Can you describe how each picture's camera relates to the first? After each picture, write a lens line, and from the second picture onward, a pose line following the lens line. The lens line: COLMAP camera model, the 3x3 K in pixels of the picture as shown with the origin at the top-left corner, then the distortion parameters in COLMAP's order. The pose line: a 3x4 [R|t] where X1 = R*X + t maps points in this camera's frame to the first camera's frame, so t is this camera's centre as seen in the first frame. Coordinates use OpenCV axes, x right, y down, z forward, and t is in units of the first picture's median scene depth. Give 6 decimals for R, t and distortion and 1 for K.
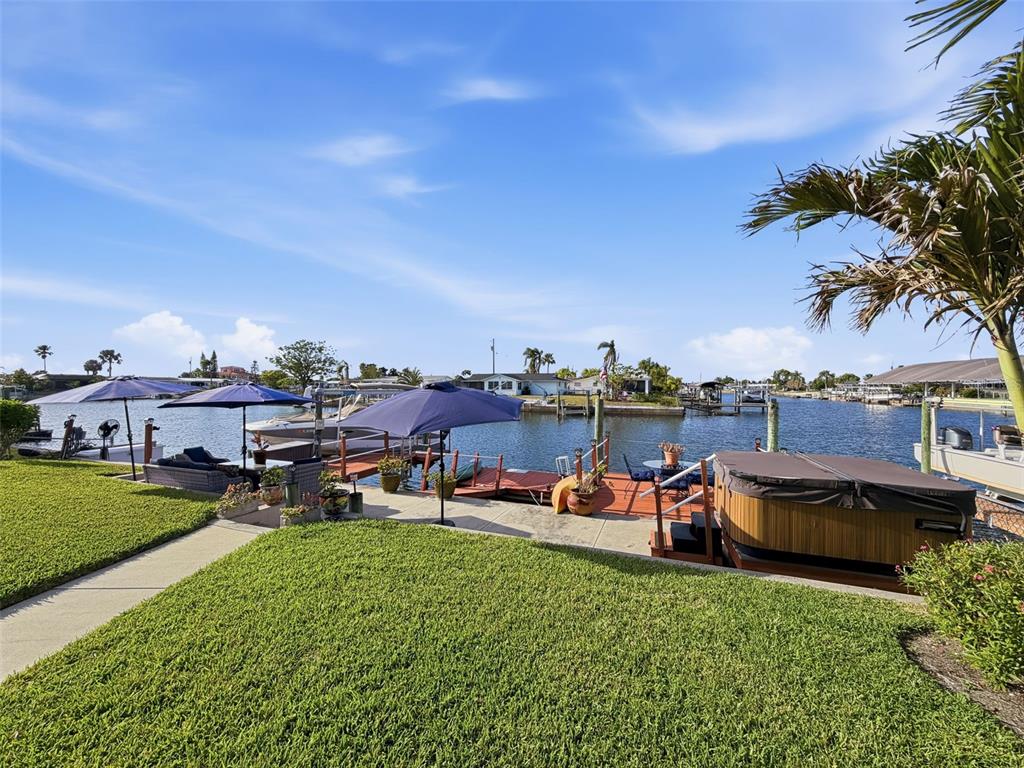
lens RADIAL K [[411.5, 0, 511.5], [0, 411.5, 387.6], [0, 0, 1]] dist [-0.001665, -0.000229]
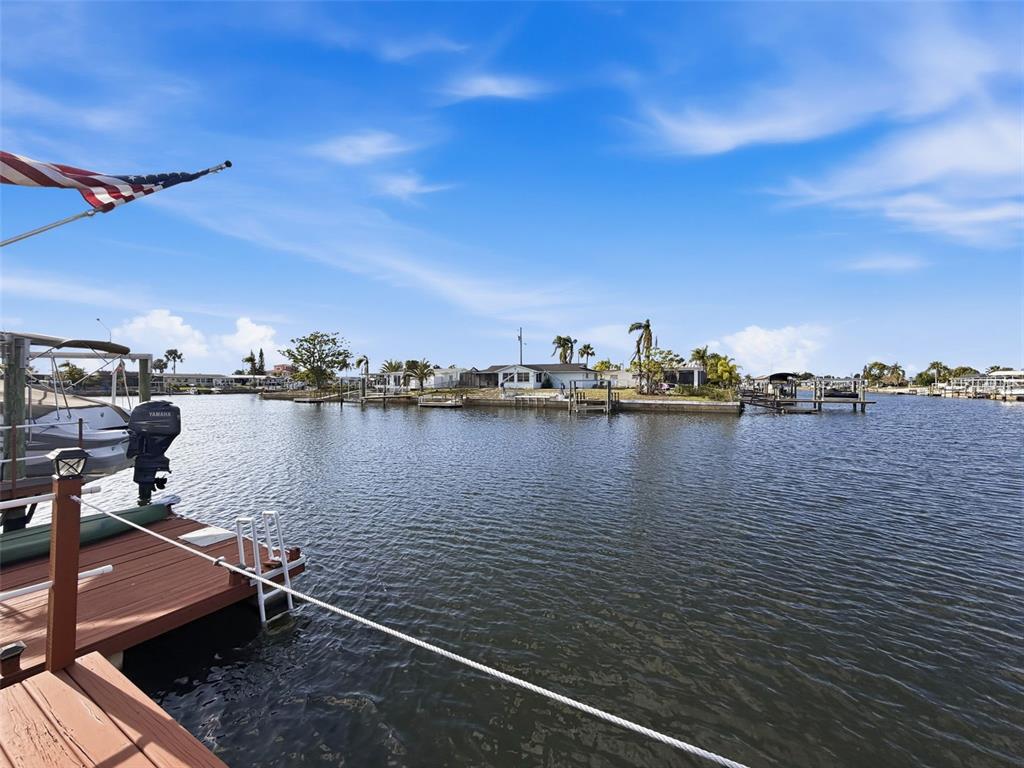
lens RADIAL K [[411.9, 0, 510.0], [0, 411.9, 380.8], [0, 0, 1]] dist [-0.000189, -0.000190]
pose [[0.990094, -0.004306, -0.140342, 0.077372], [0.002447, 0.999907, -0.013418, 0.012618], [0.140387, 0.012942, 0.990012, 0.138020]]
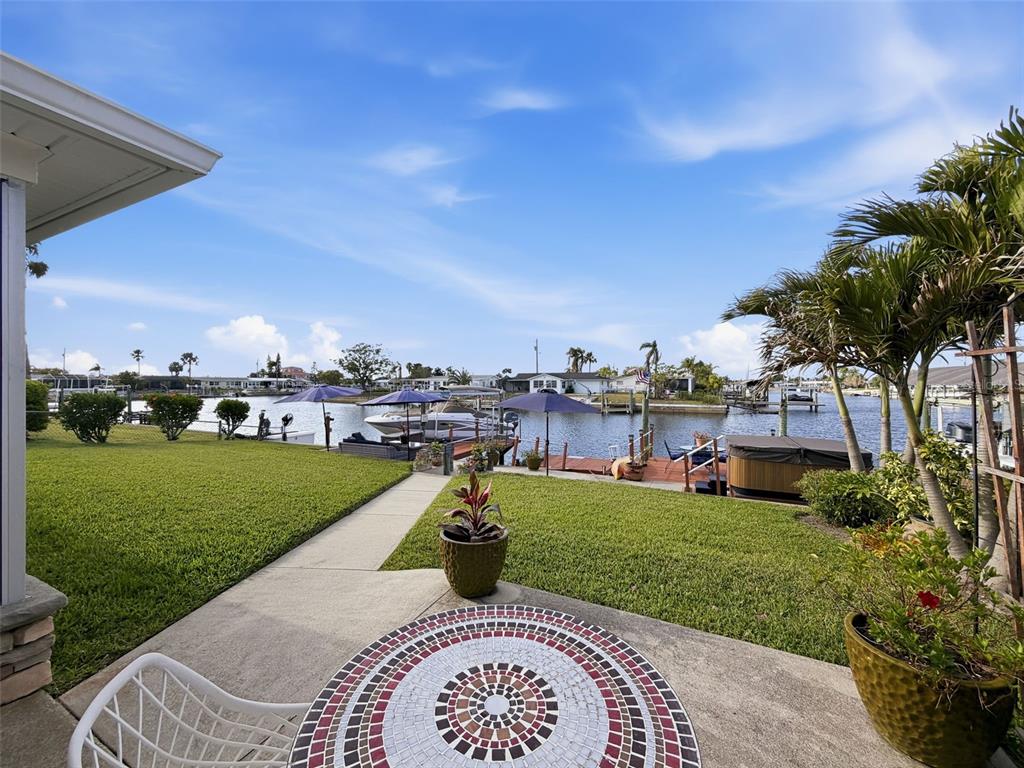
lens RADIAL K [[411.9, 0, 510.0], [0, 411.9, 380.8], [0, 0, 1]] dist [-0.000189, -0.000190]
pose [[0.995268, -0.003745, -0.097100, -0.013318], [0.002636, 0.999930, -0.011544, -0.002507], [0.097136, 0.011234, 0.995208, -0.052730]]
